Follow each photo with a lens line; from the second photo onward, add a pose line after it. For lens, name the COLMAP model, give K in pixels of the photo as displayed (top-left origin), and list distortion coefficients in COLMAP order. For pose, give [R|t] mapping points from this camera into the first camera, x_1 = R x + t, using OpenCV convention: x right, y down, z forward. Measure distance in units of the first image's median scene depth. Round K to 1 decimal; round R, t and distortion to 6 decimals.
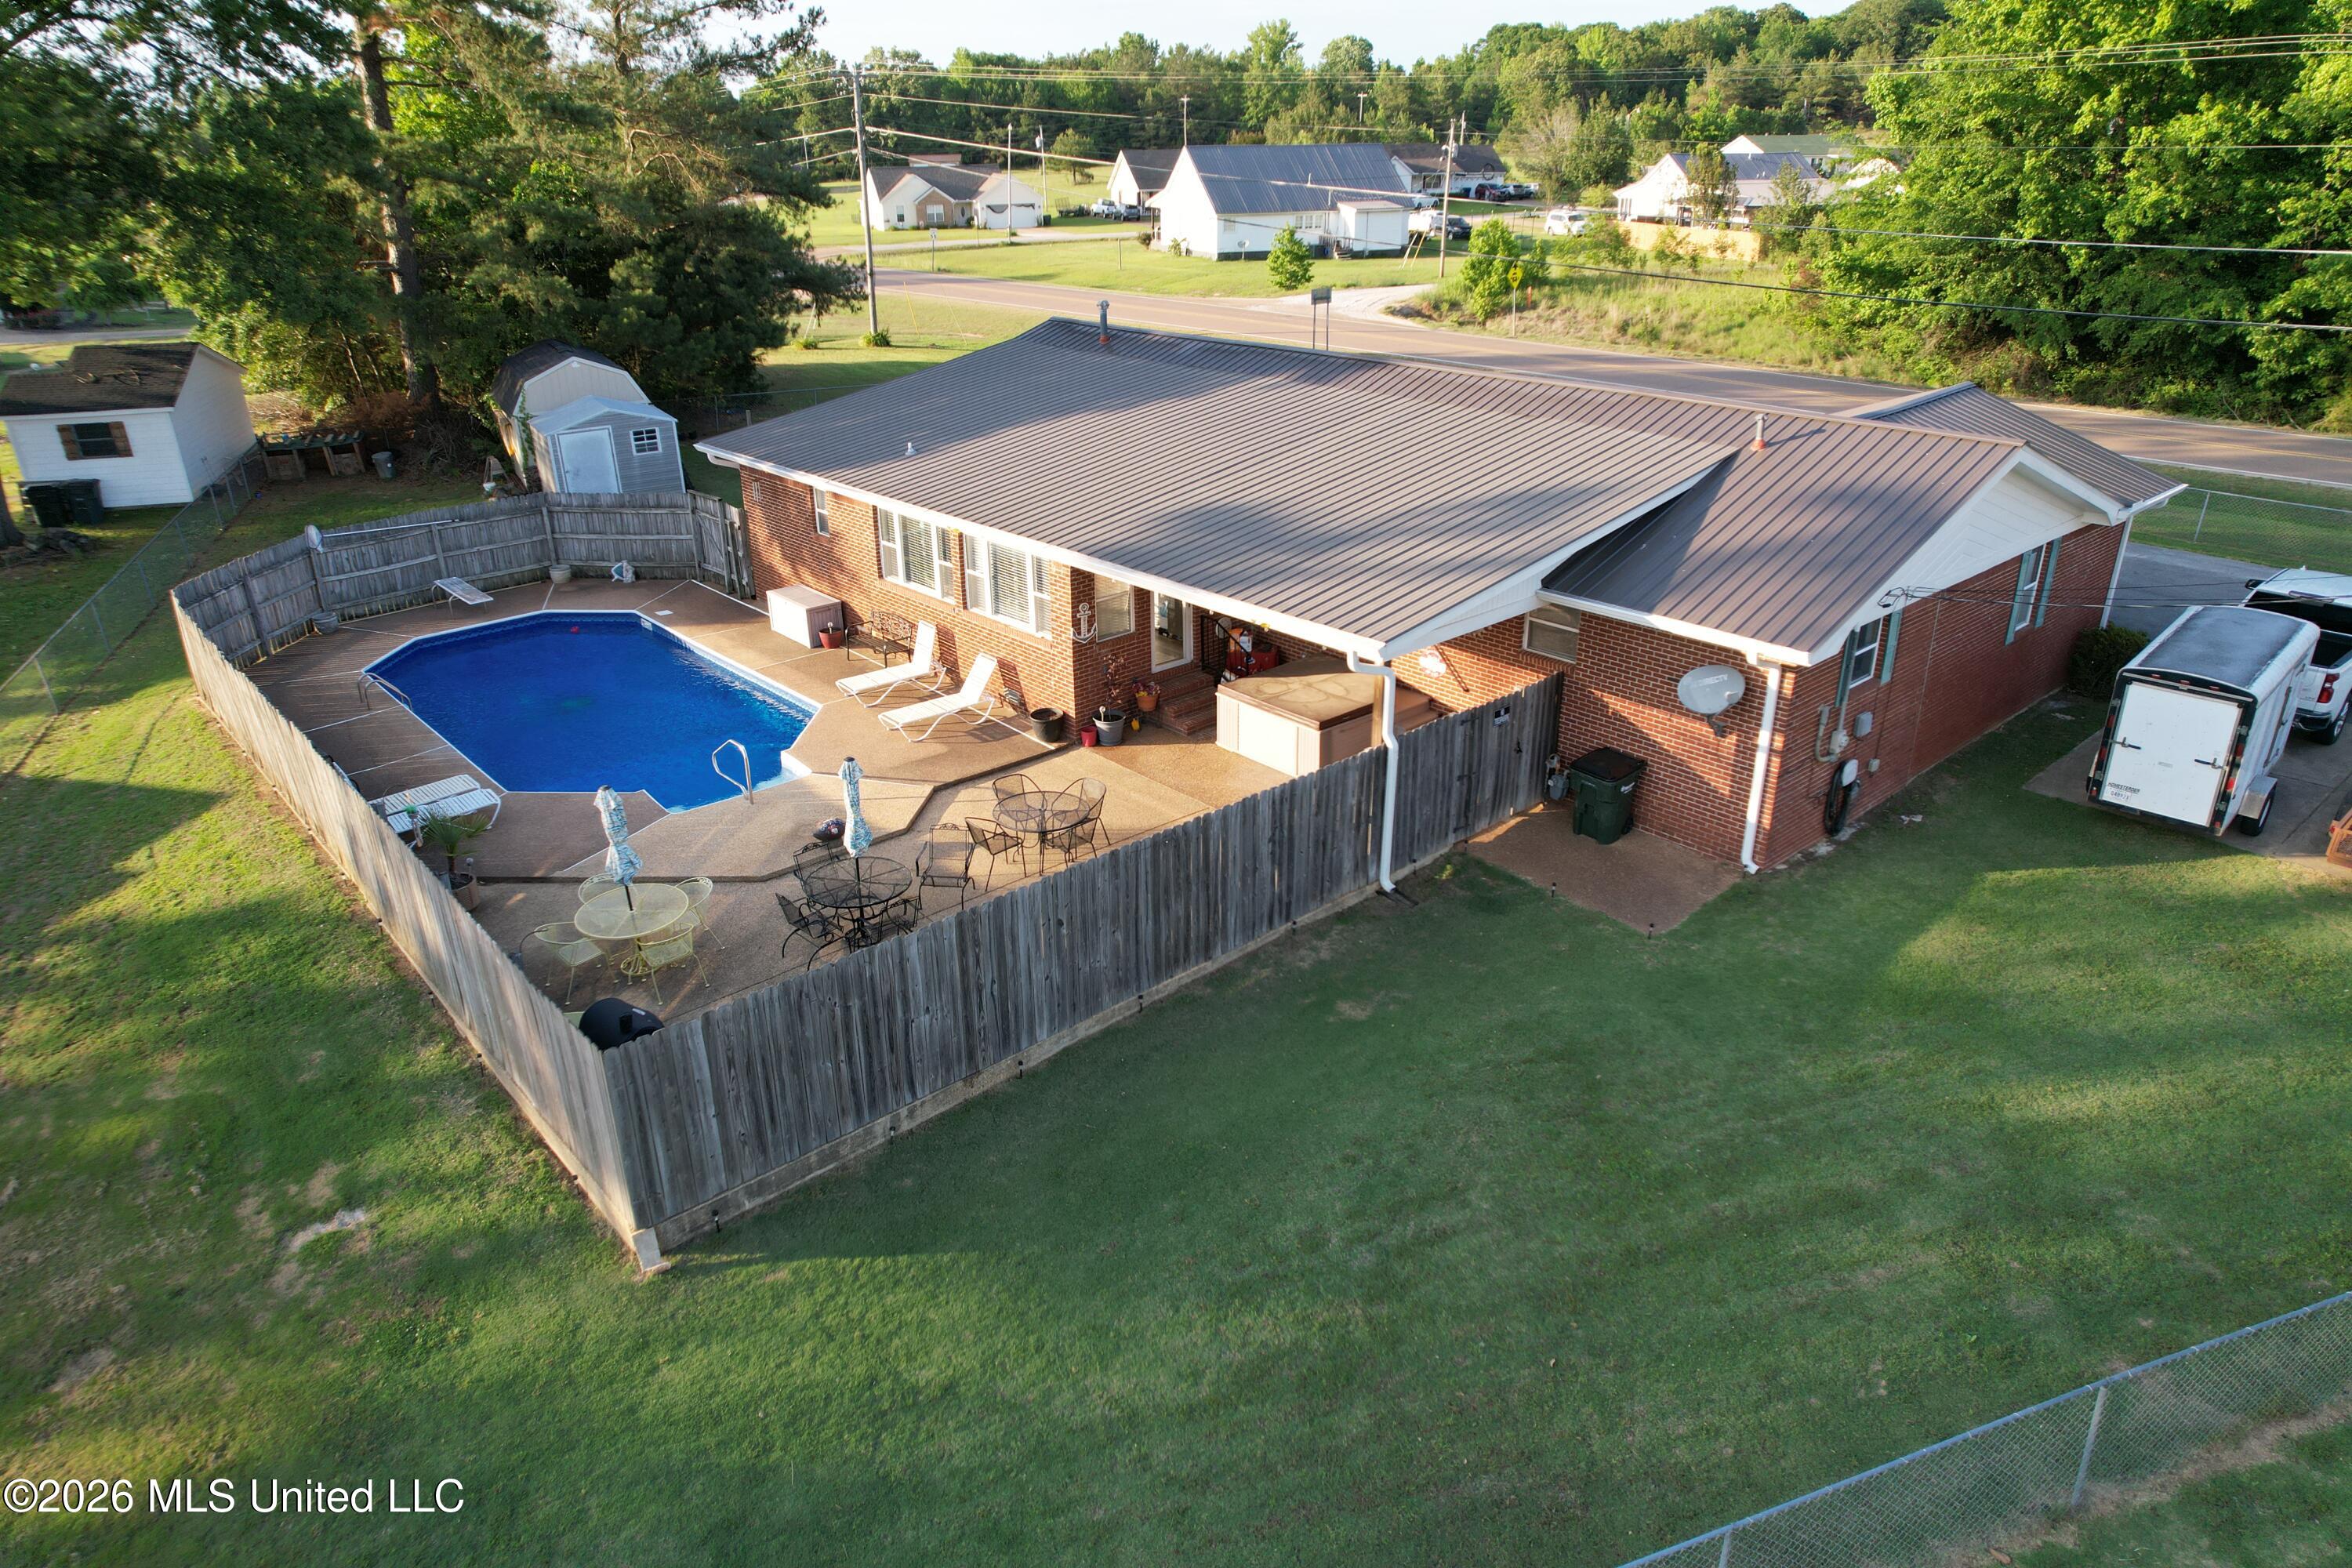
lens RADIAL K [[1498.1, 0, 1176.0], [0, 1498.1, 784.0], [0, 0, 1]] dist [-0.065787, 0.061947]
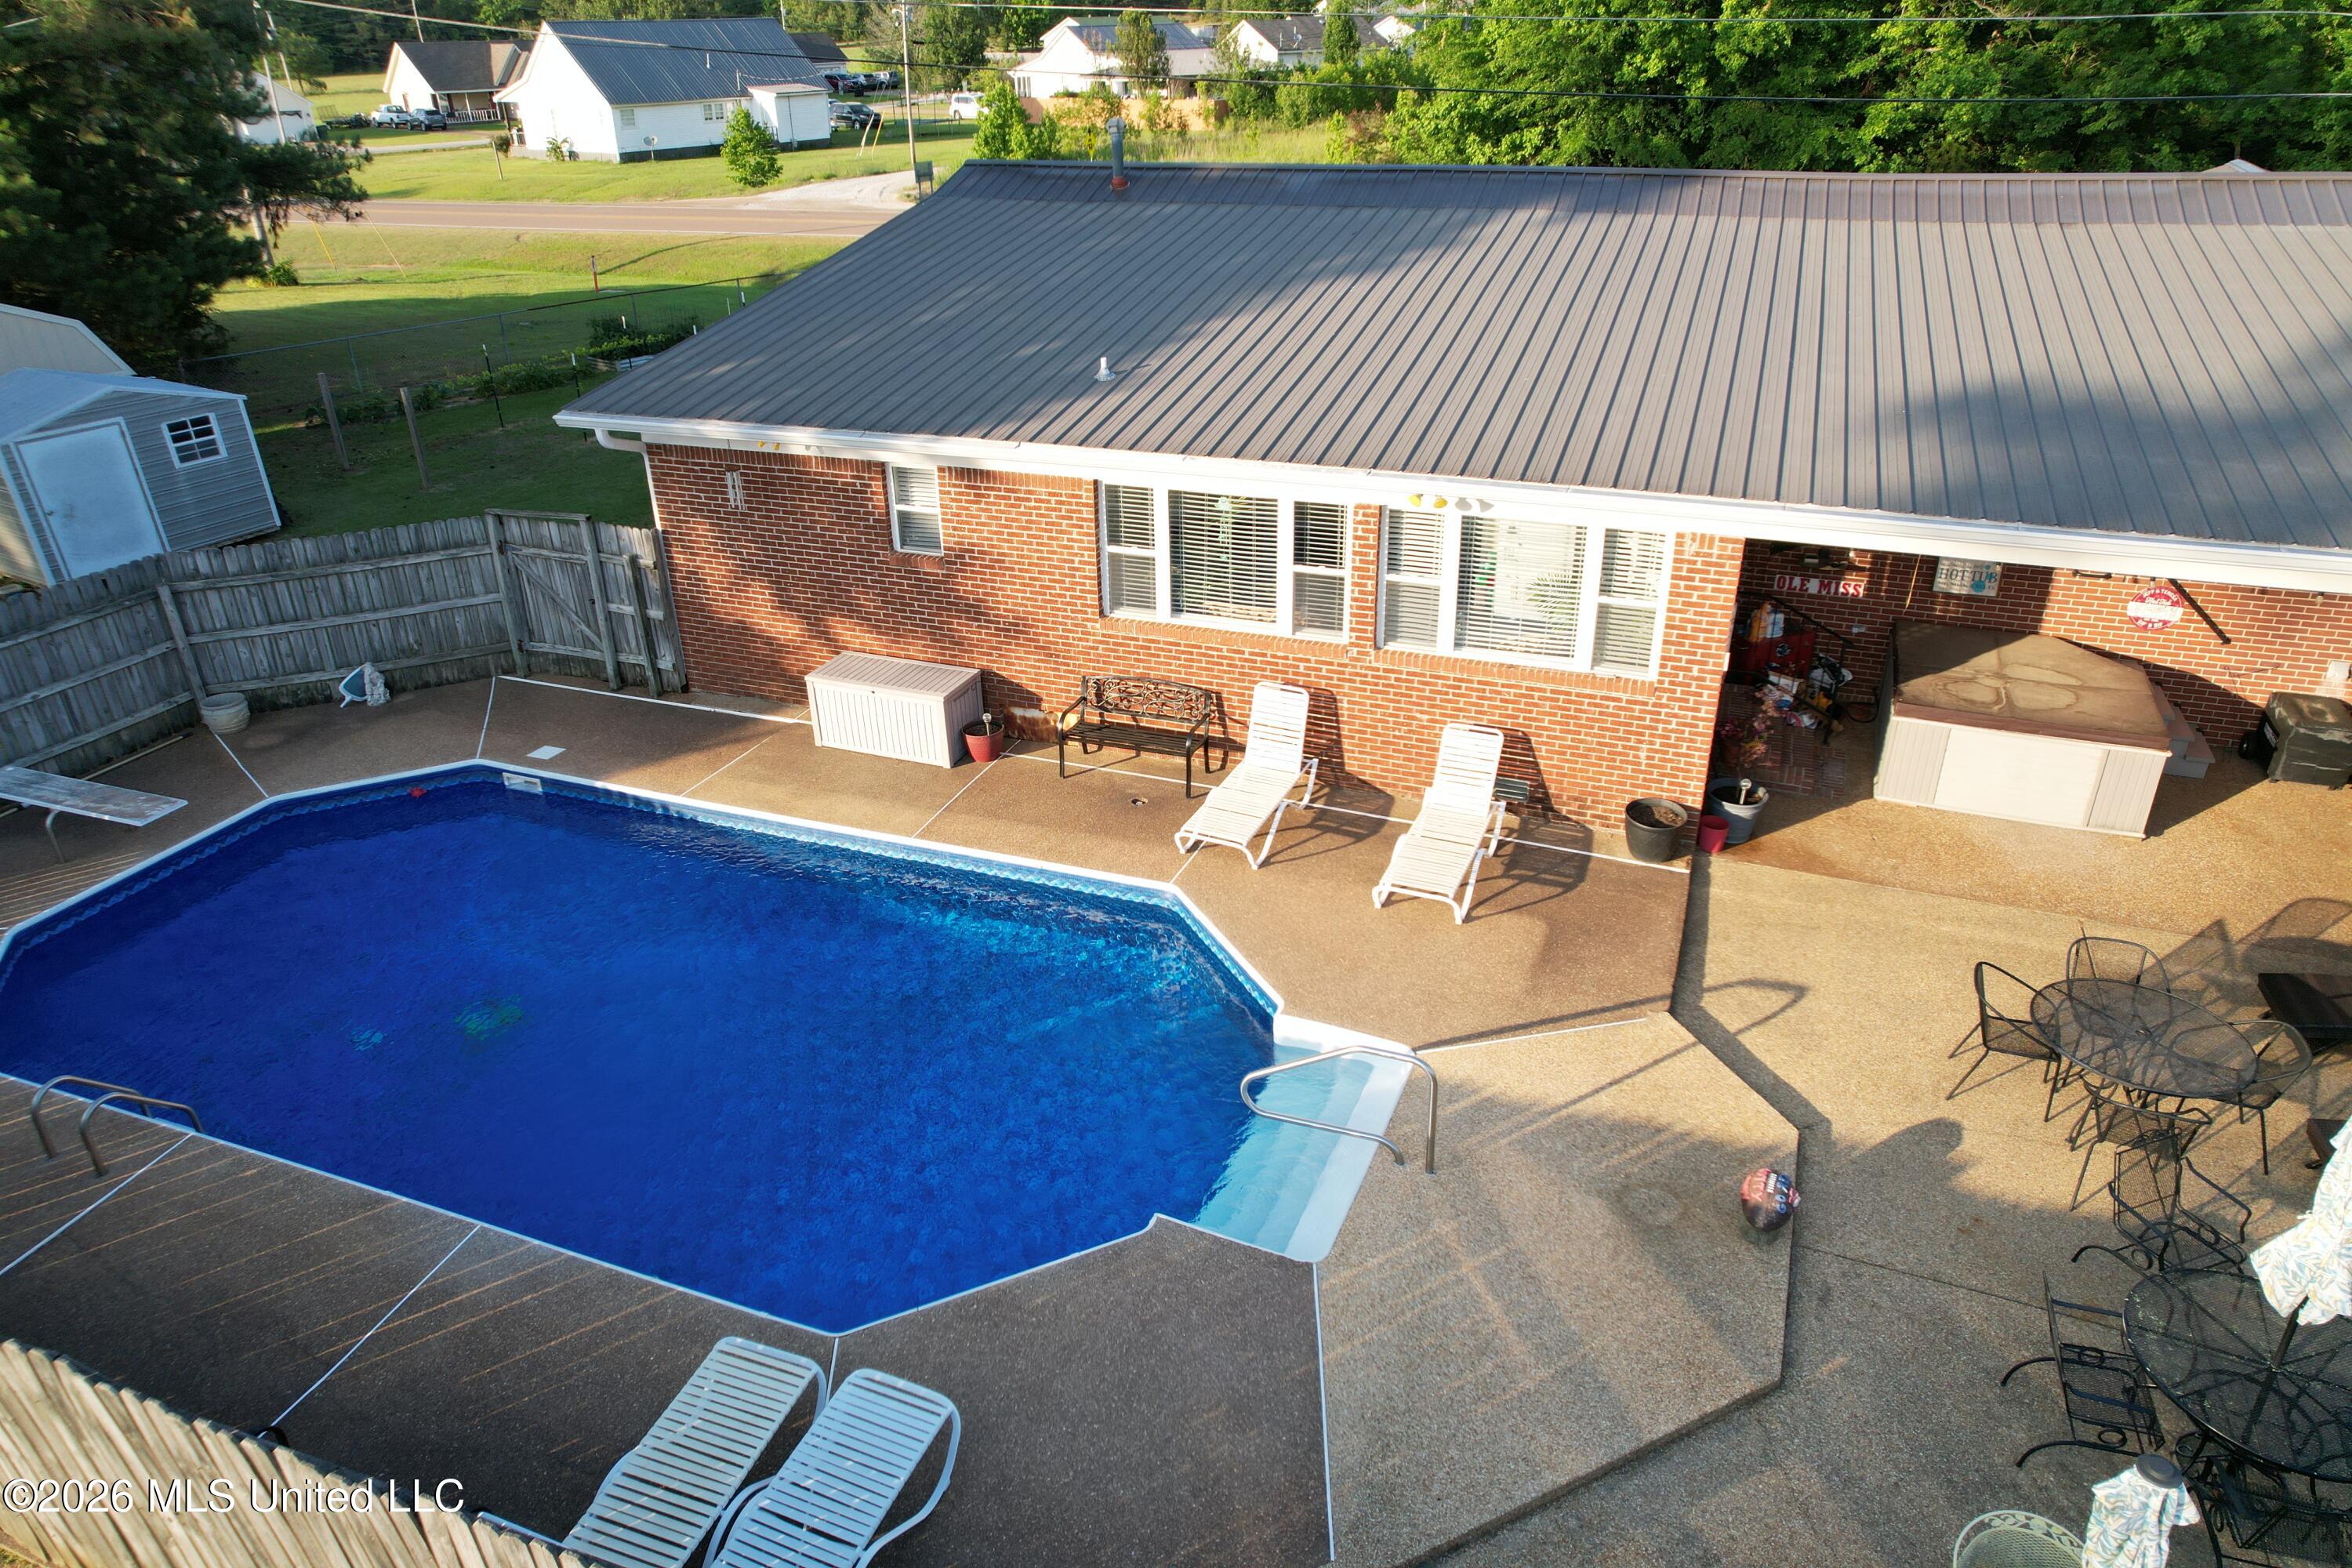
lens RADIAL K [[1498.1, 0, 1176.0], [0, 1498.1, 784.0], [0, 0, 1]] dist [-0.065787, 0.061947]
pose [[0.889773, -0.212788, 0.403764, -0.361535], [0.192228, 0.977092, 0.091326, -0.110059], [-0.413947, -0.003645, 0.910294, 0.449072]]
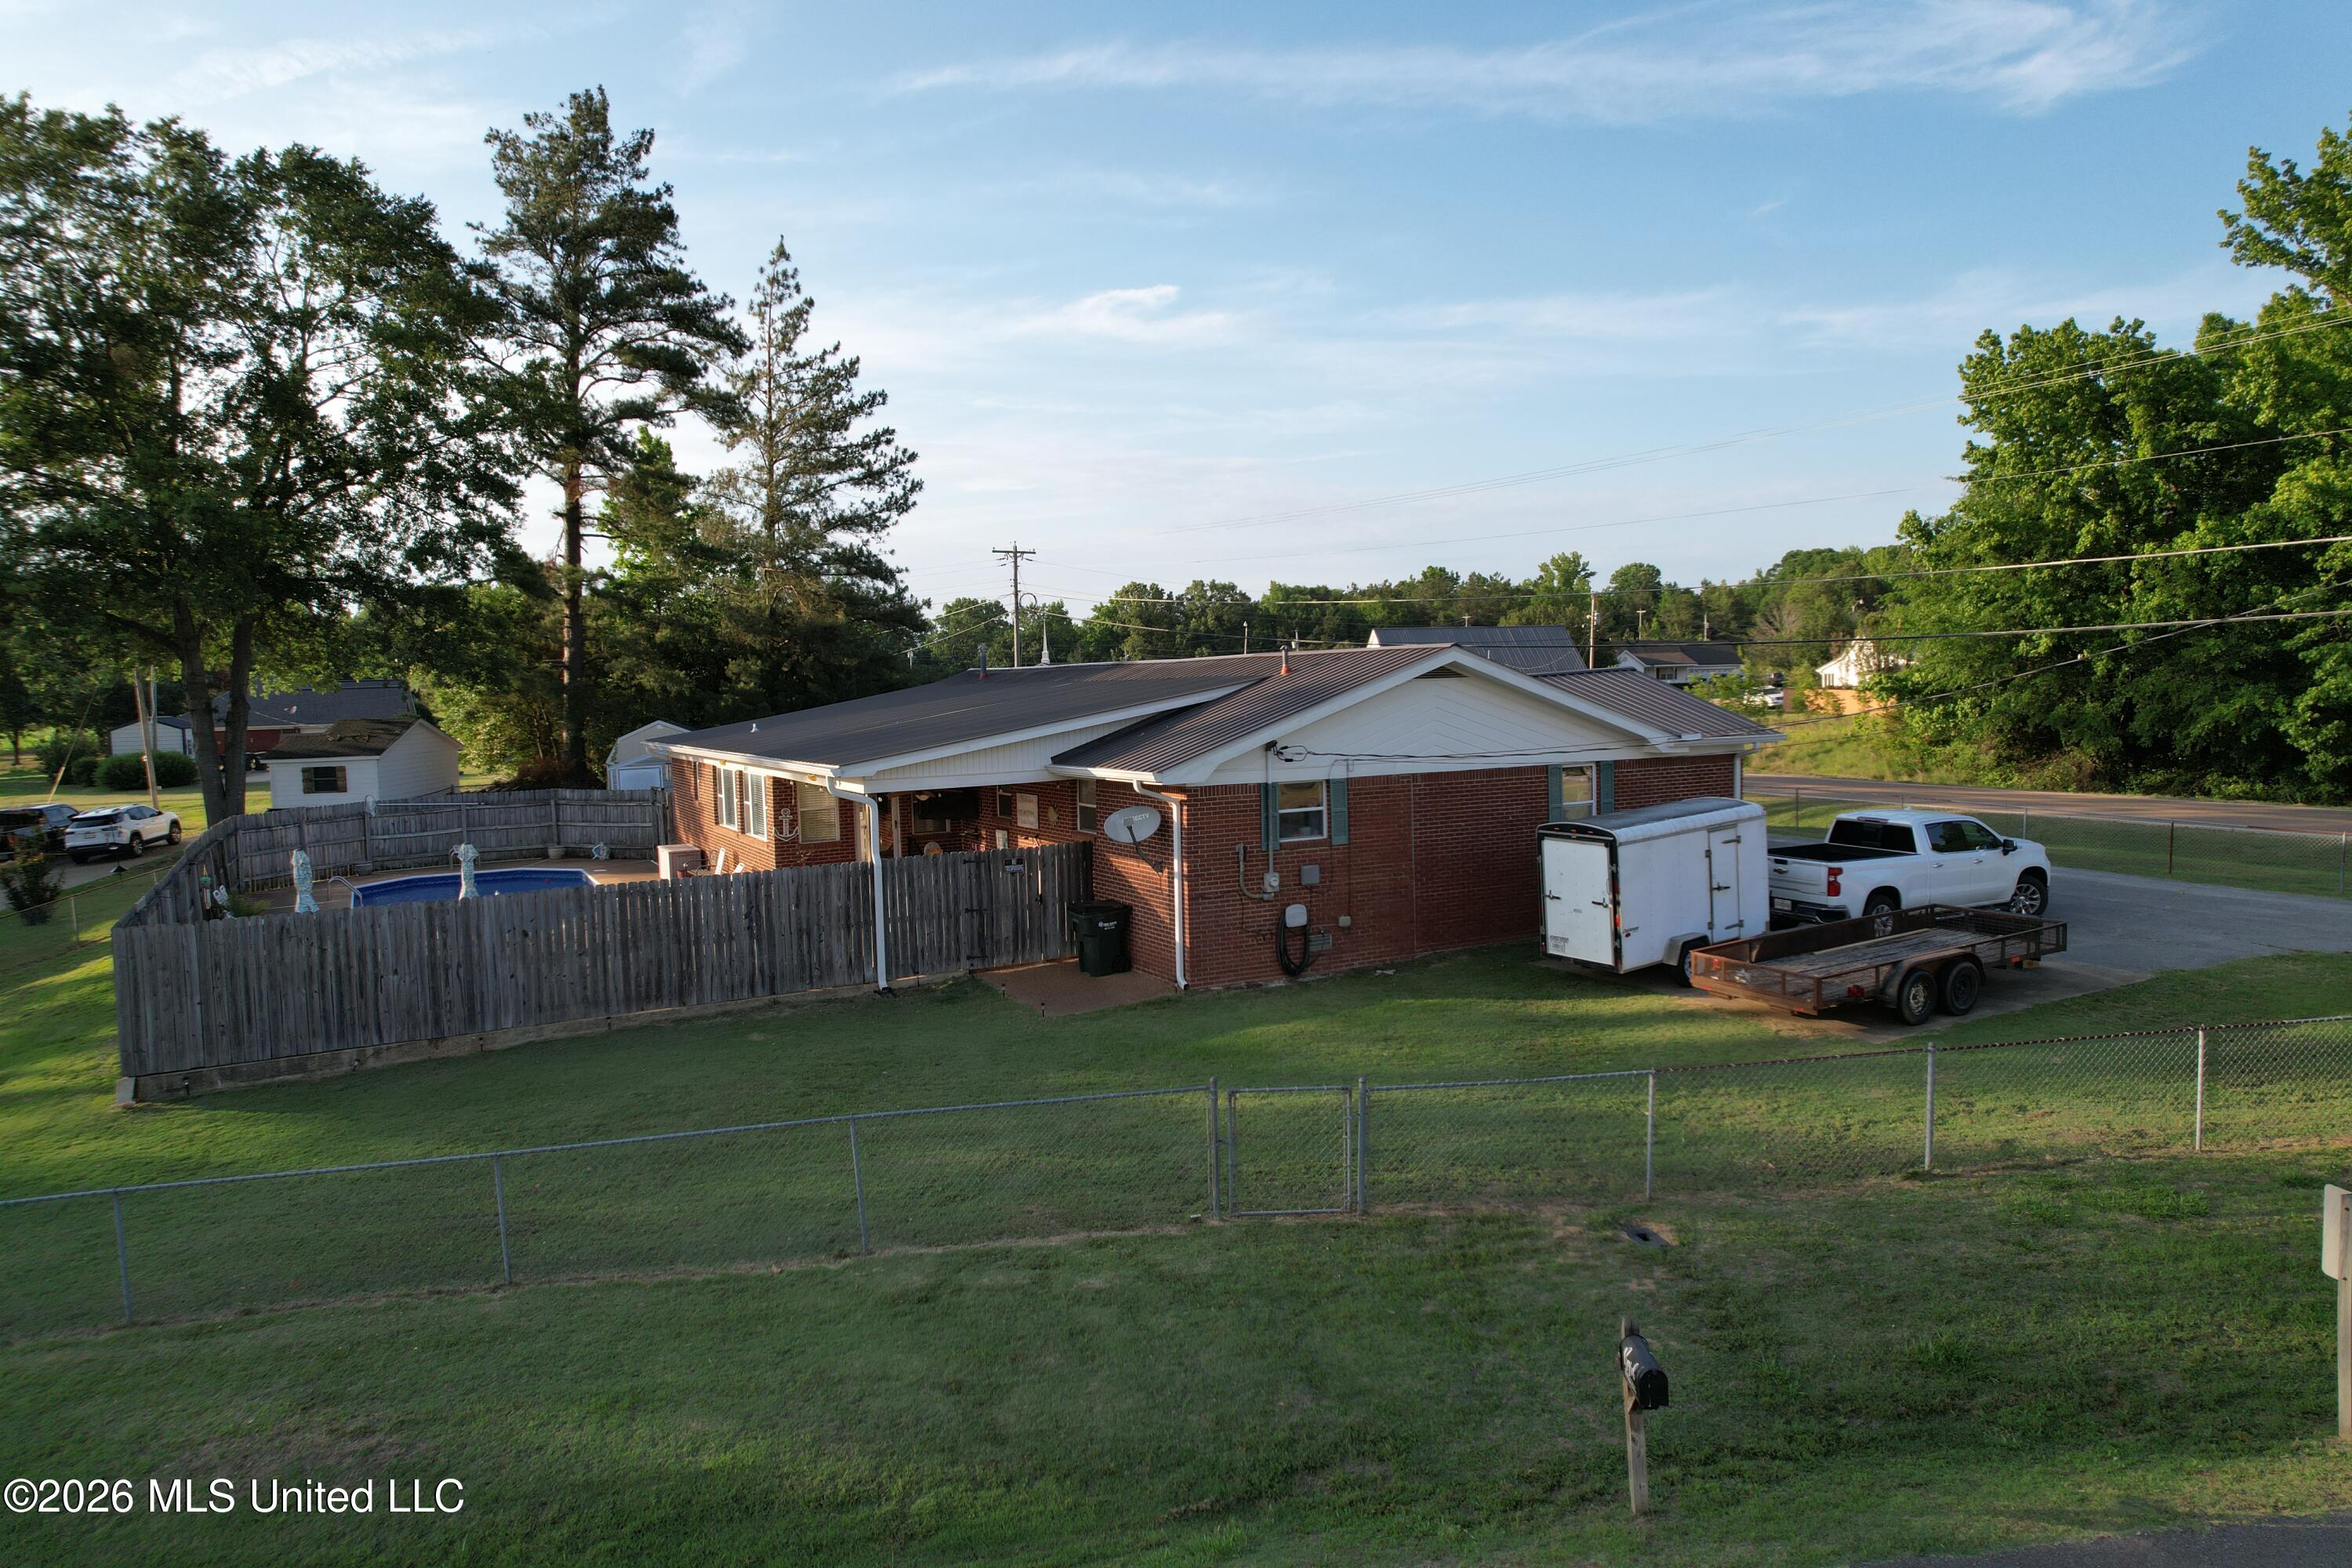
lens RADIAL K [[1498.1, 0, 1176.0], [0, 1498.1, 784.0], [0, 0, 1]] dist [-0.065787, 0.061947]
pose [[0.974313, 0.003525, -0.225172, 0.414803], [-0.077560, 0.943959, -0.320821, 0.182265], [0.211422, 0.330044, 0.919984, -0.077846]]
